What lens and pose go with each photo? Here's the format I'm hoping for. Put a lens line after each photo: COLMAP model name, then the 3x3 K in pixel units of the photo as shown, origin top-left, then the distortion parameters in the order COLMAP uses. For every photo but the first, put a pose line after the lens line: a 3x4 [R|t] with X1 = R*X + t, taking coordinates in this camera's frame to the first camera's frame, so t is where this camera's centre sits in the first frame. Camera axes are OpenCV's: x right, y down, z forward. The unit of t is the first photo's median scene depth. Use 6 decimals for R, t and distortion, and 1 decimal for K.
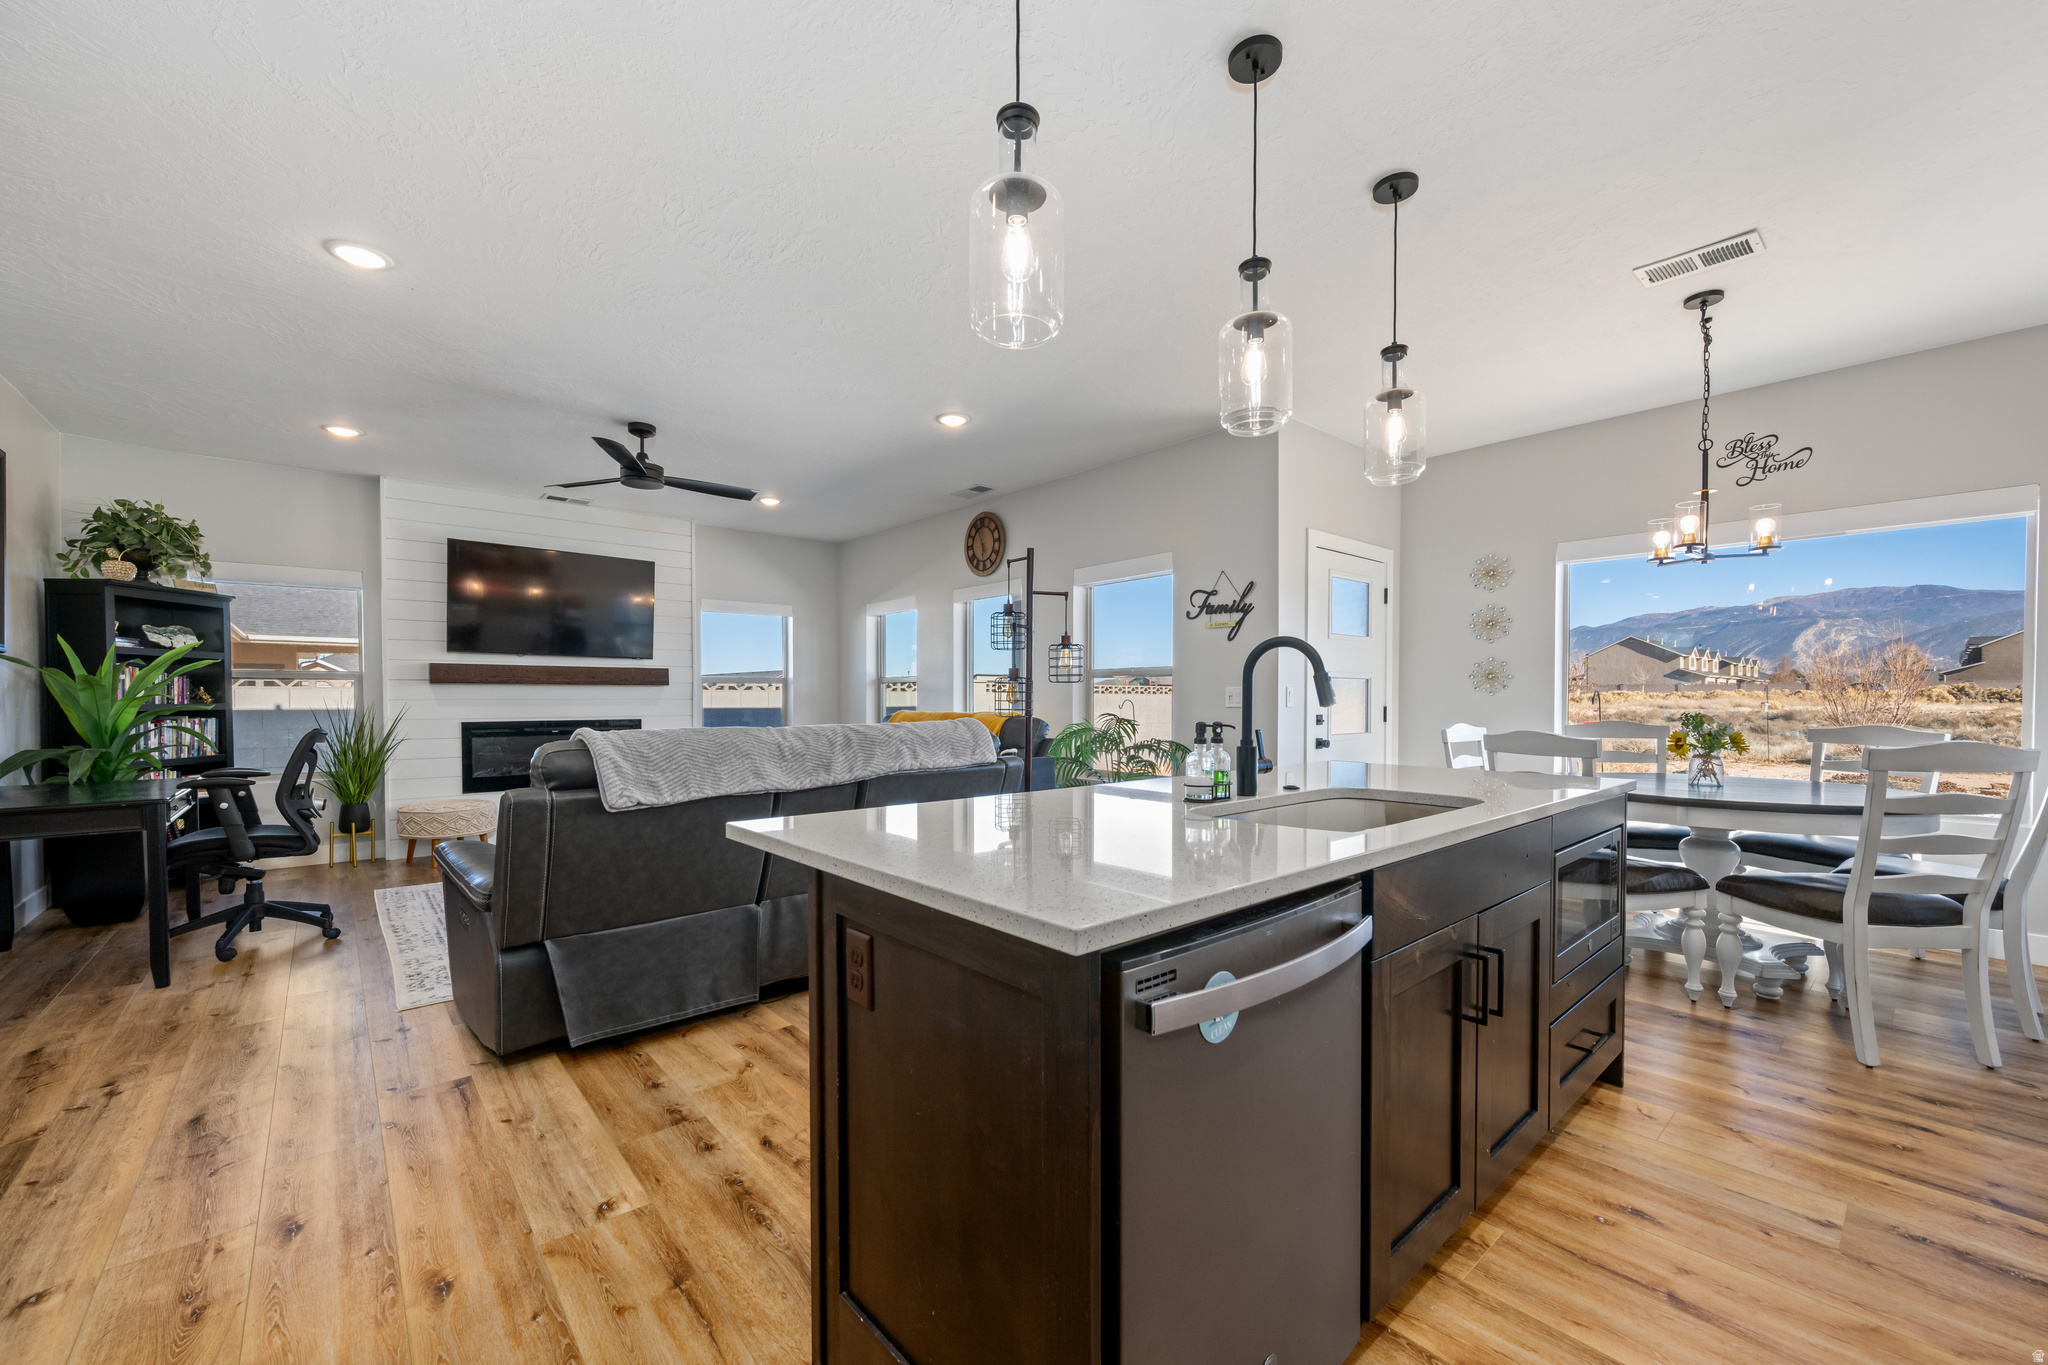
lens RADIAL K [[806.6, 0, 1023.0], [0, 806.6, 713.3], [0, 0, 1]] dist [-0.001889, 0.000593]
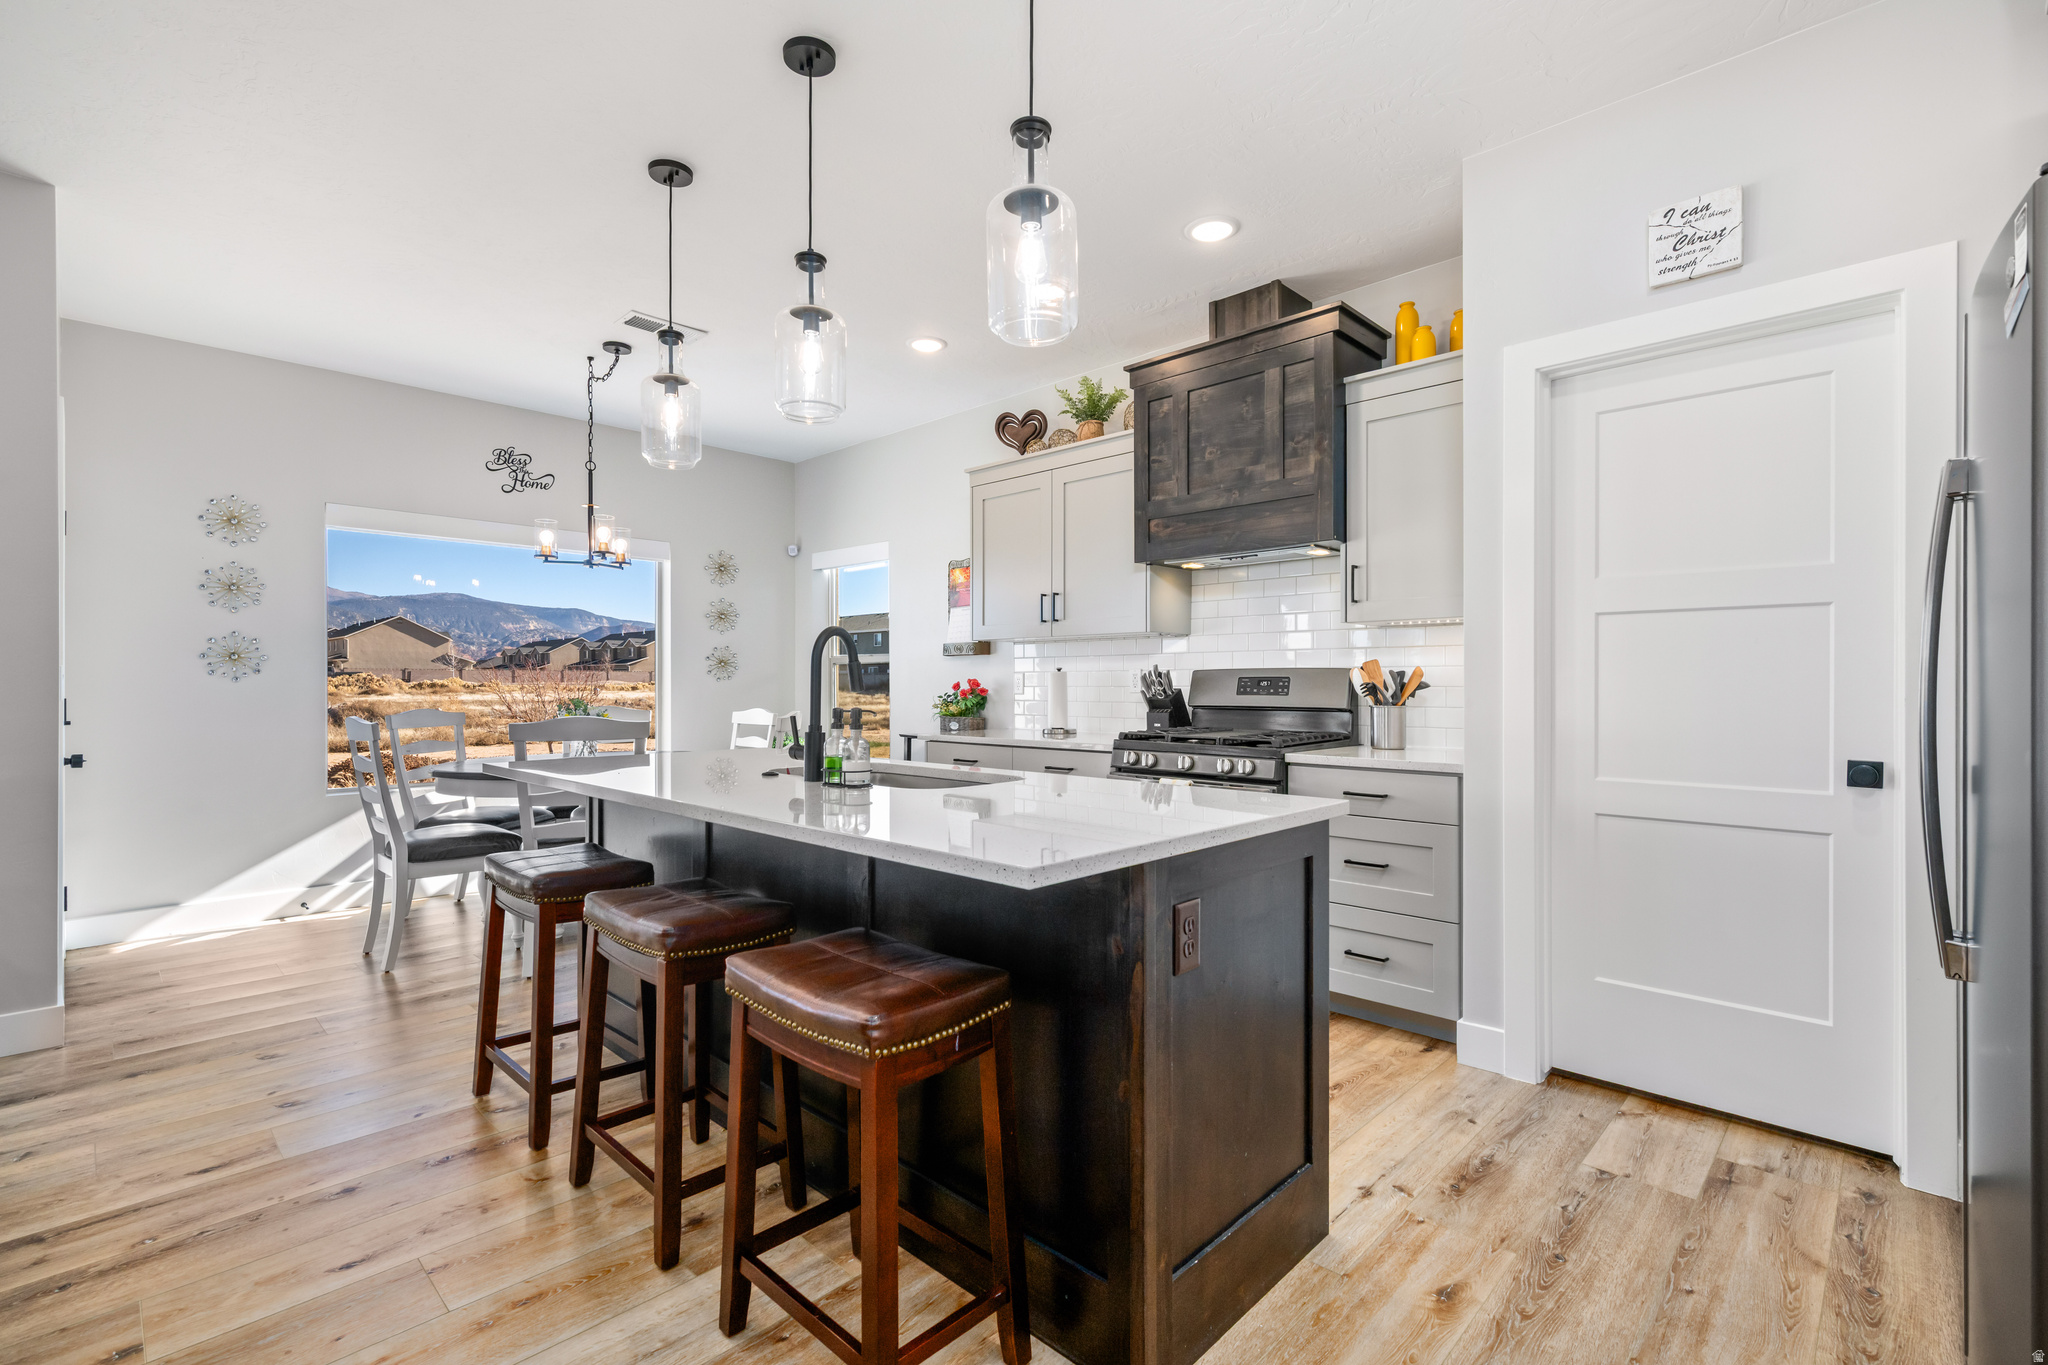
lens RADIAL K [[923.3, 0, 1028.0], [0, 923.3, 689.0], [0, 0, 1]] dist [0.001880, 0.000303]
pose [[-0.086029, -0.004356, 0.996283, -0.438501], [0.019393, 0.999794, 0.006046, -0.006887], [-0.996104, 0.019841, -0.085927, 0.409097]]
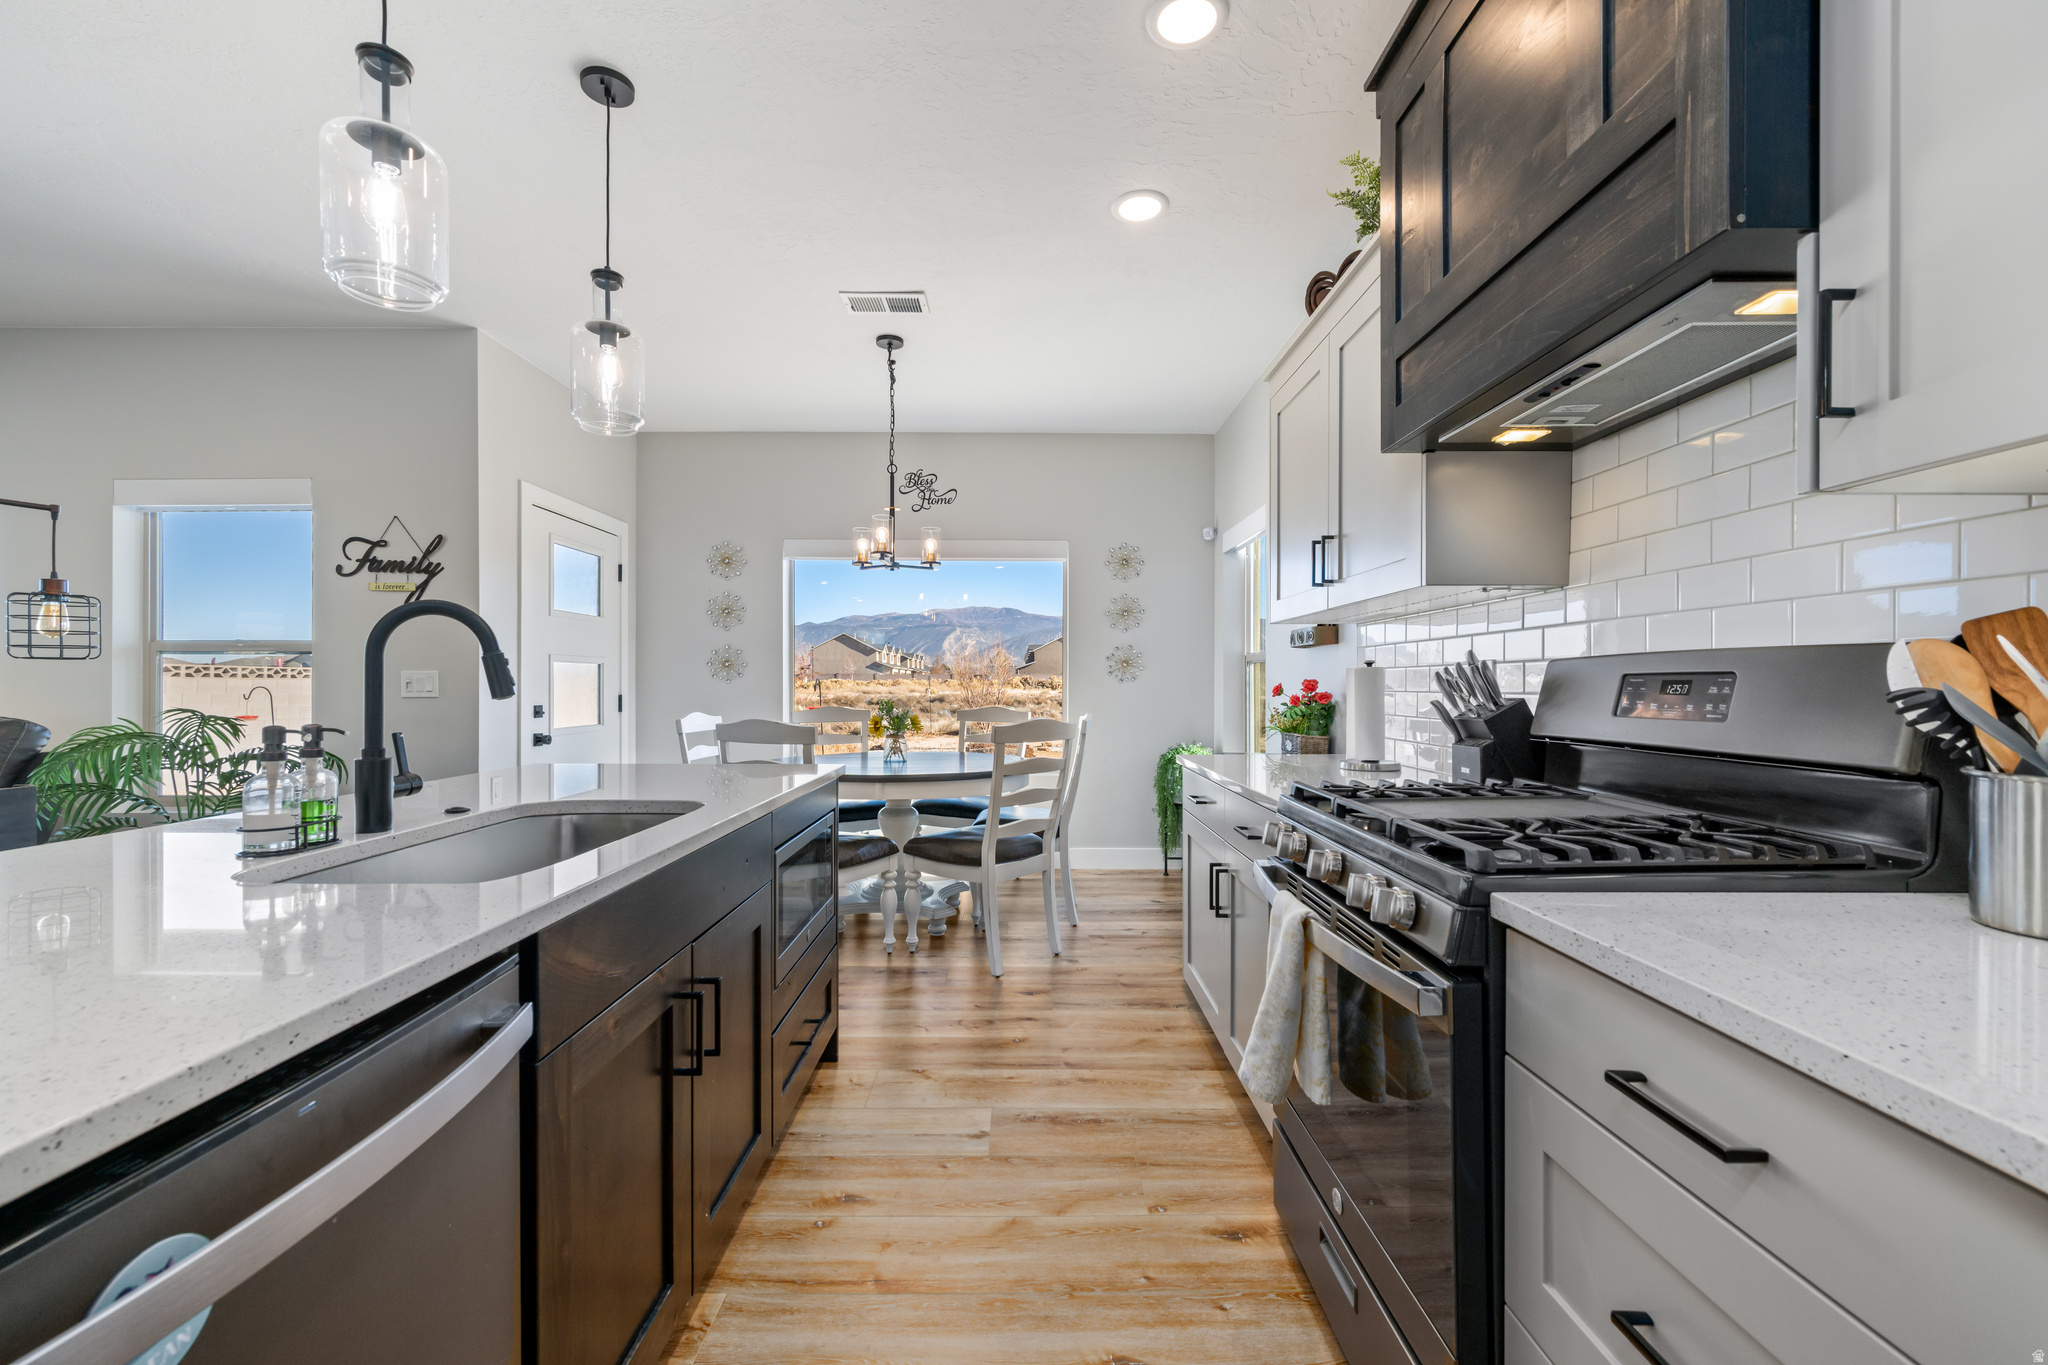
lens RADIAL K [[828.8, 0, 1021.8], [0, 828.8, 687.7], [0, 0, 1]] dist [-0.001158, -0.000161]
pose [[0.654549, -0.000724, 0.756019, 0.053770], [0.012159, 0.999880, -0.009569, -0.002601], [-0.755922, 0.015456, 0.654479, 0.066440]]
